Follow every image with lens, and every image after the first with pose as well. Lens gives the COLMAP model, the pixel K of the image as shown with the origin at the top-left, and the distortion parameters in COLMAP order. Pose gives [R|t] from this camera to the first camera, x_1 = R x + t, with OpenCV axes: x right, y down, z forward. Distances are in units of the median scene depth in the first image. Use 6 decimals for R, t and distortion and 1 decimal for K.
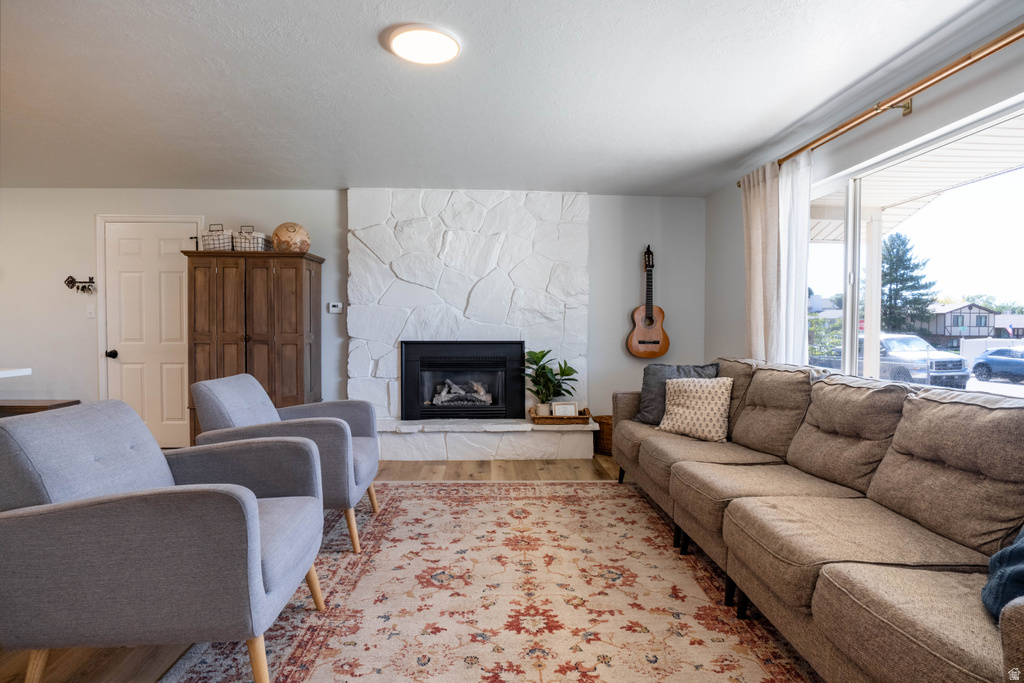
lens RADIAL K [[550.8, 0, 511.3], [0, 550.8, 339.8], [0, 0, 1]] dist [-0.035307, 0.007309]
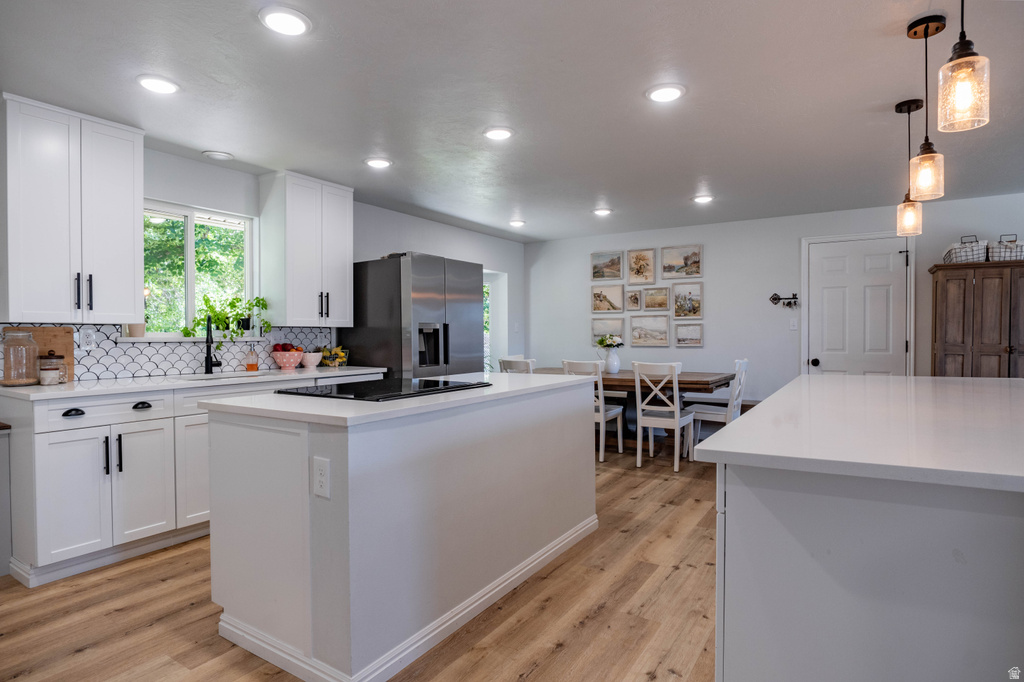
lens RADIAL K [[550.8, 0, 512.2], [0, 550.8, 345.4], [0, 0, 1]] dist [-0.035307, 0.007309]
pose [[0.818801, 0.005416, -0.574052, -0.661690], [-0.007160, 0.999974, -0.000778, -0.003106], [0.574033, 0.004747, 0.818818, -0.299598]]
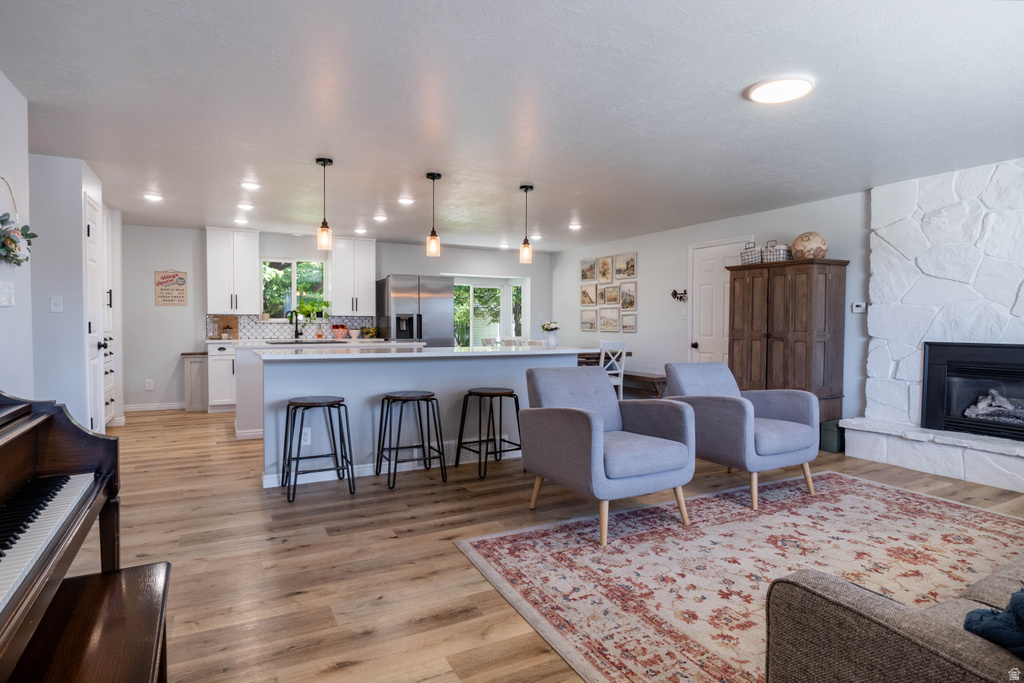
lens RADIAL K [[550.8, 0, 518.2], [0, 550.8, 341.7], [0, 0, 1]] dist [-0.035307, 0.007309]
pose [[0.433444, 0.029272, -0.900705, 0.355681], [-0.024629, 0.999484, 0.020630, -0.000291], [0.900844, 0.013241, 0.433941, -0.010581]]
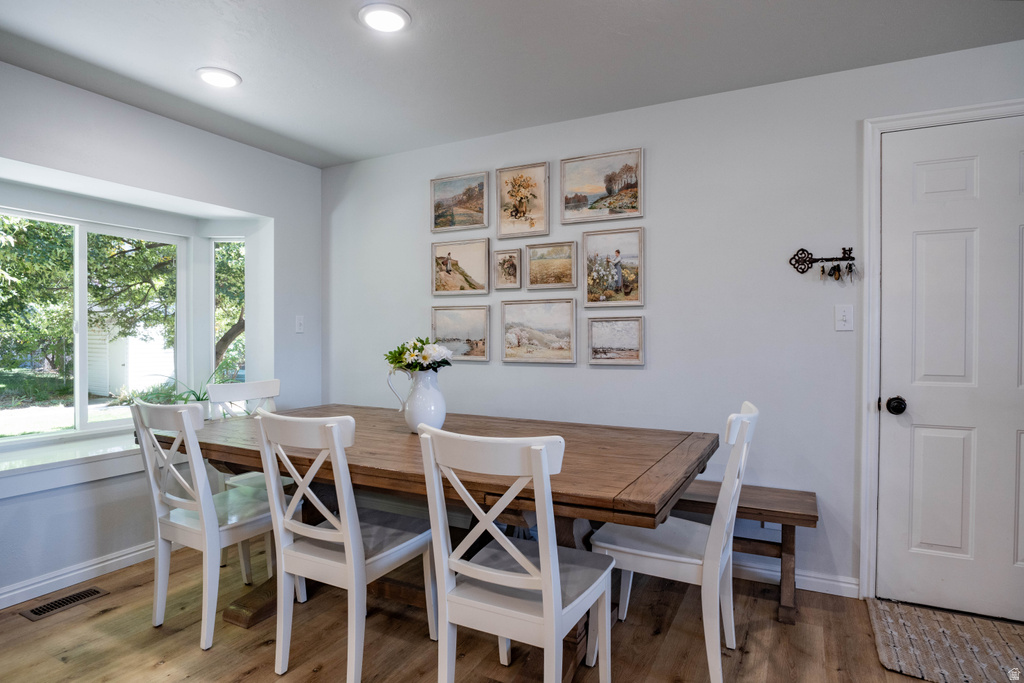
lens RADIAL K [[550.8, 0, 507.8], [0, 550.8, 346.9], [0, 0, 1]] dist [-0.035307, 0.007309]
pose [[0.861286, 0.008394, -0.508051, -0.865733], [-0.011917, 0.999922, -0.003682, -0.021707], [0.507980, 0.009225, 0.861319, 0.449979]]
